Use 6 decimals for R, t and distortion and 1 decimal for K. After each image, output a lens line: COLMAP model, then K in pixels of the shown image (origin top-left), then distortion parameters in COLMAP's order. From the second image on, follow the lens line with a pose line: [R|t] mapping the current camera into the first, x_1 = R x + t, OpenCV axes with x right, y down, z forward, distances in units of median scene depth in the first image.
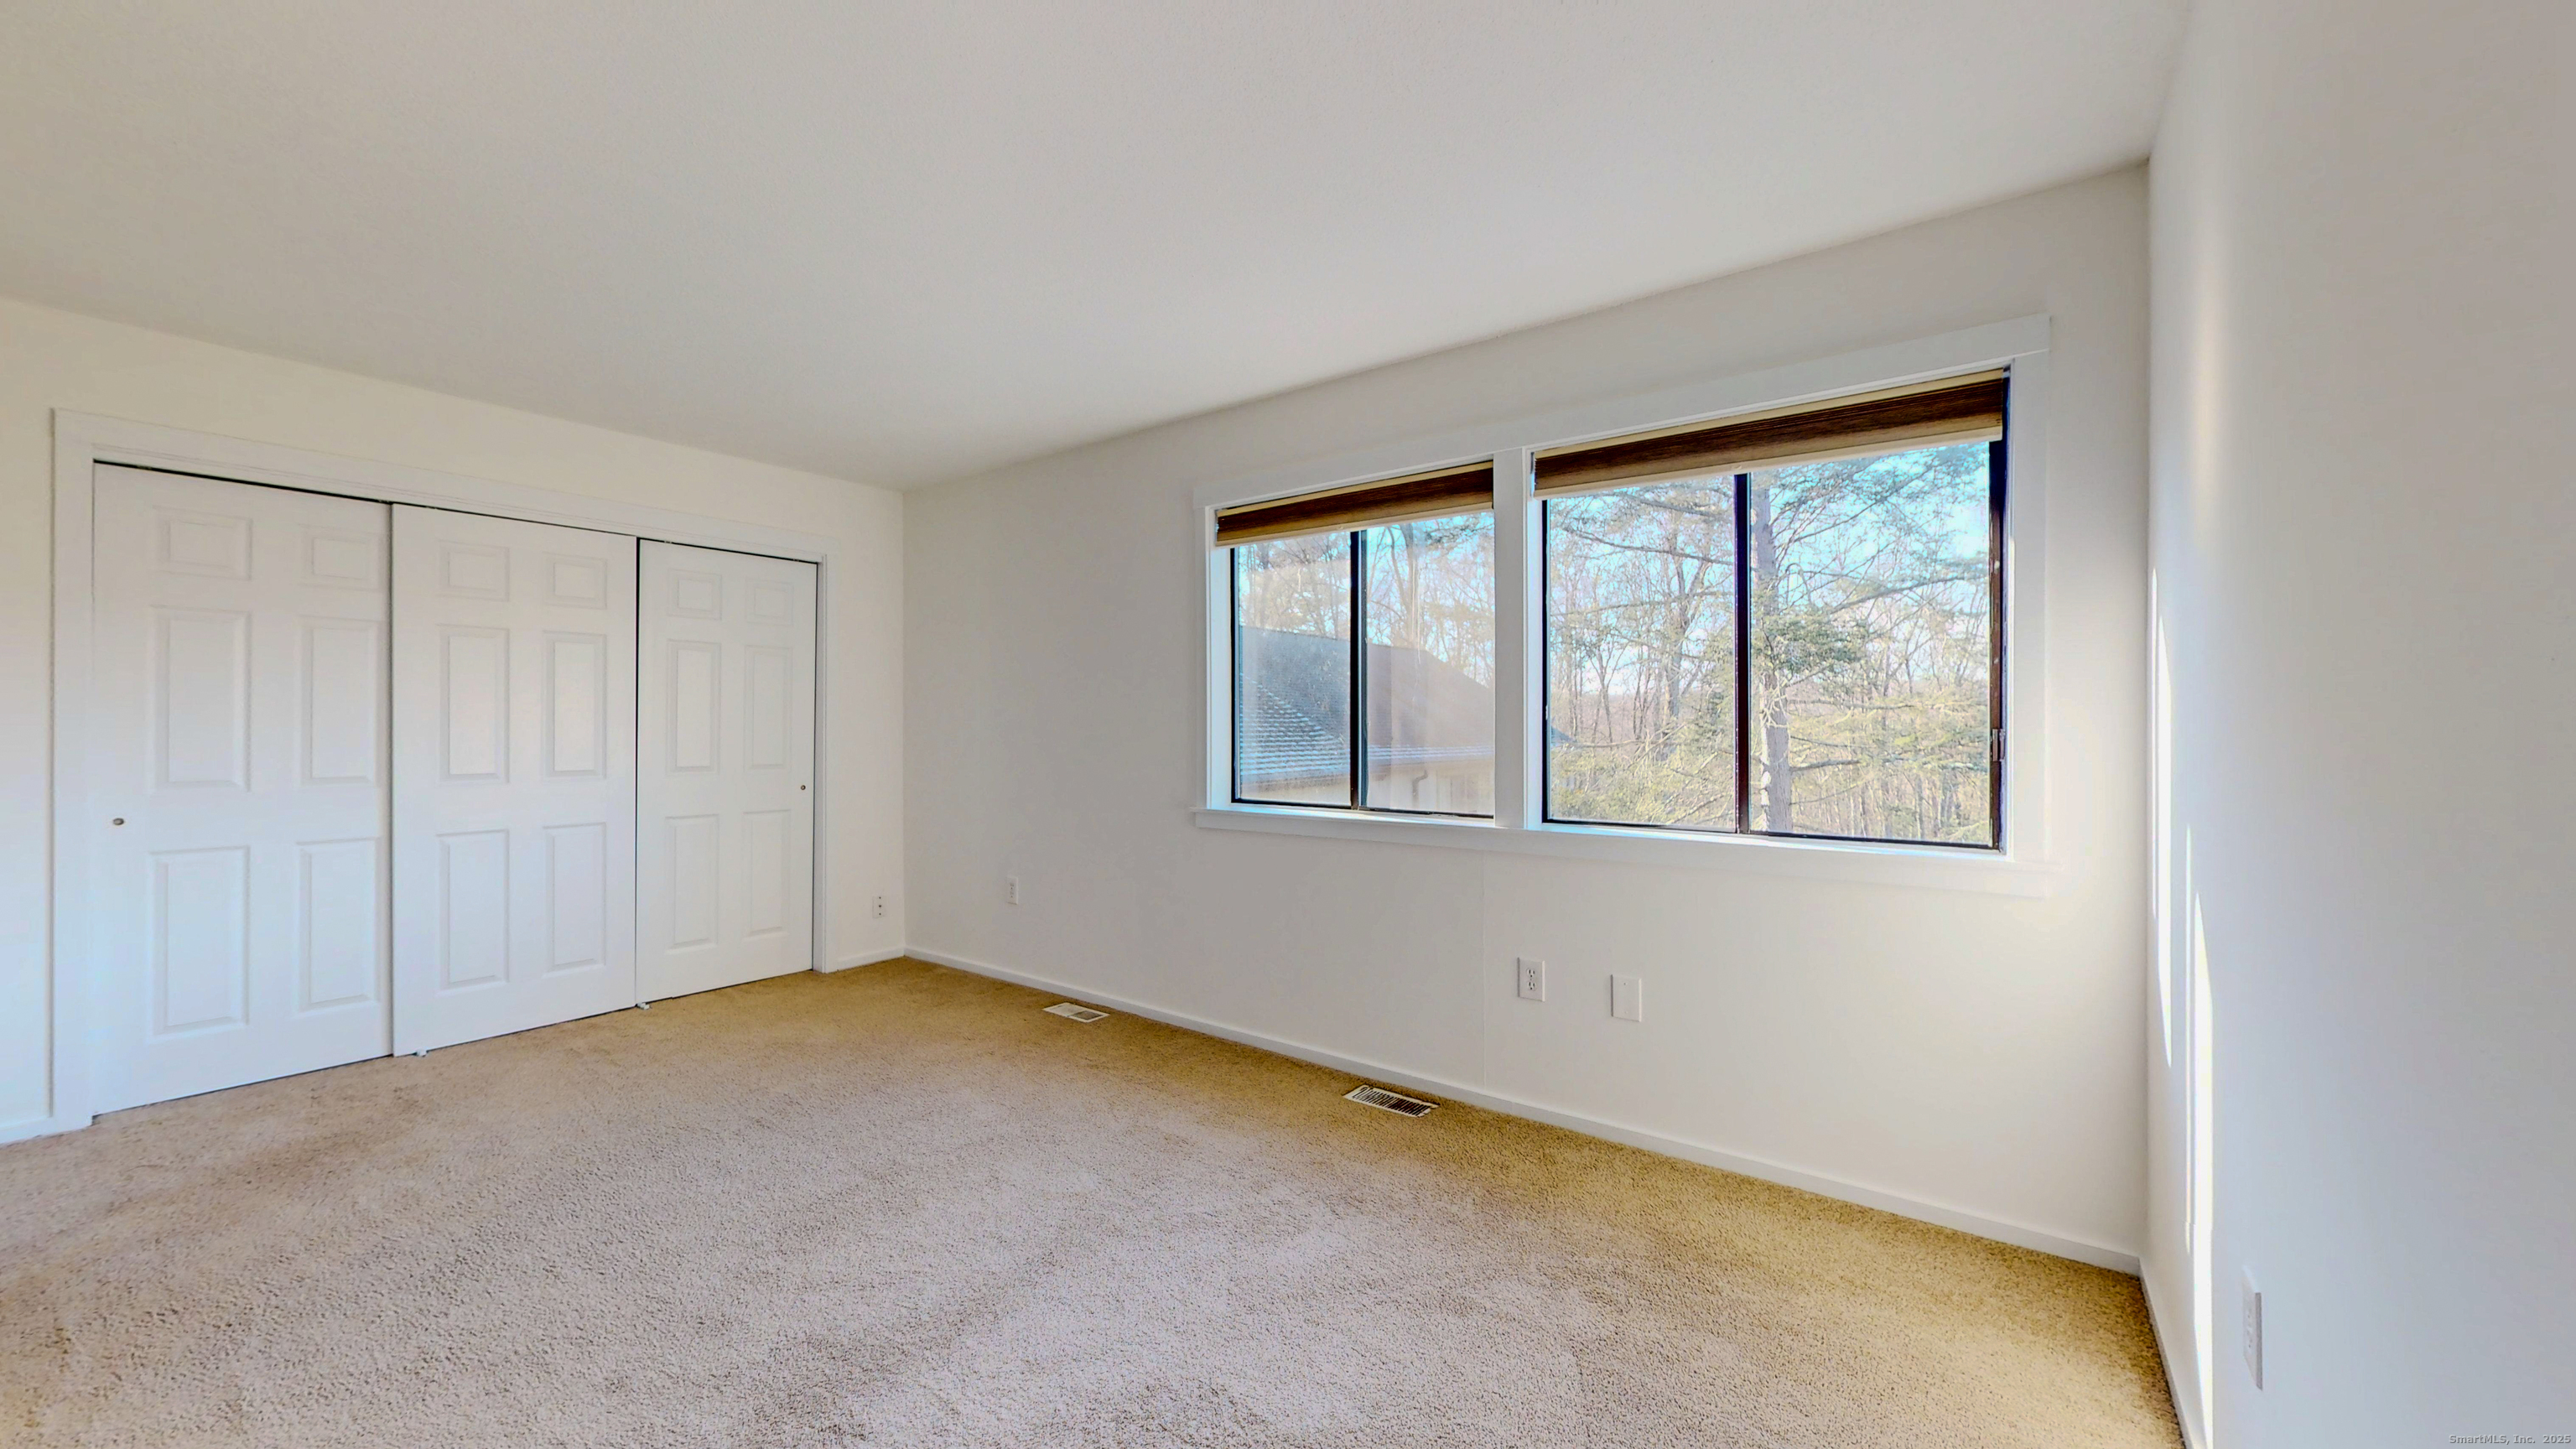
lens RADIAL K [[945.5, 0, 1246.8], [0, 945.5, 729.2], [0, 0, 1]] dist [0.001496, 0.000342]
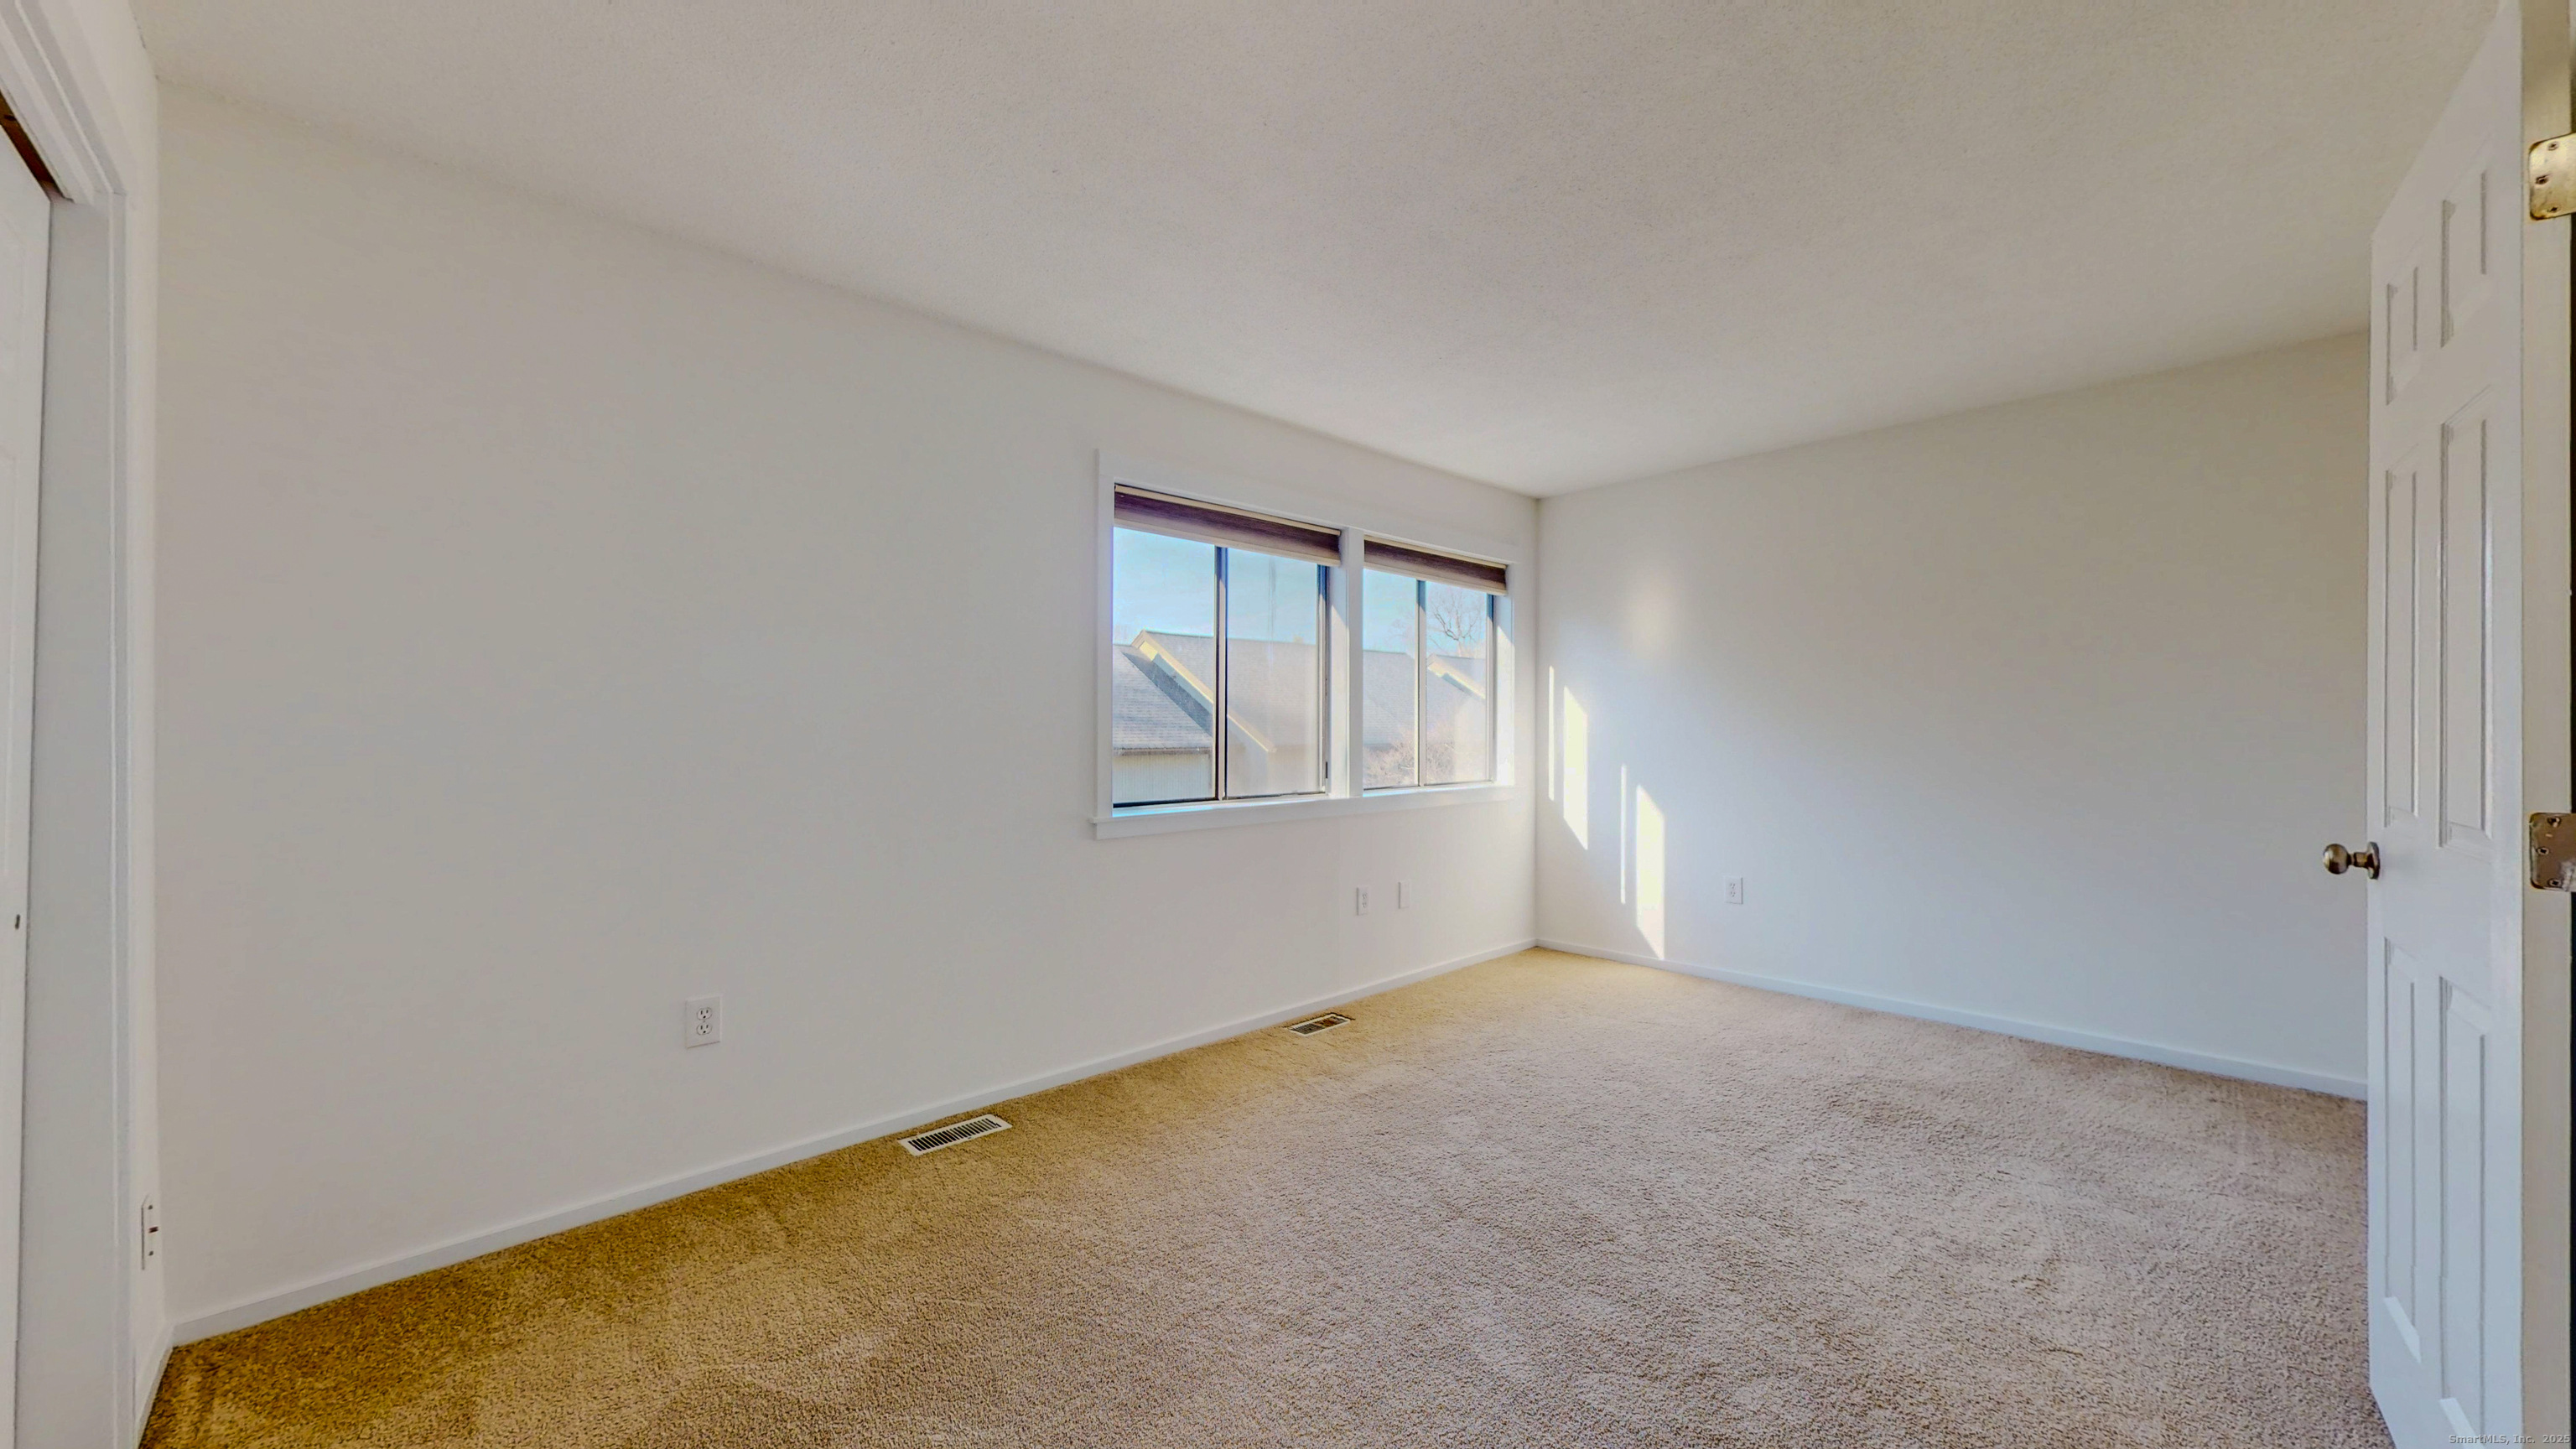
lens RADIAL K [[945.5, 0, 1290.1], [0, 945.5, 737.1], [0, 0, 1]] dist [0.001496, 0.000342]
pose [[0.145481, -0.012889, 0.989277, -0.709166], [-0.000492, 0.999914, 0.013100, -0.001707], [-0.989361, -0.002393, 0.145462, 0.560893]]
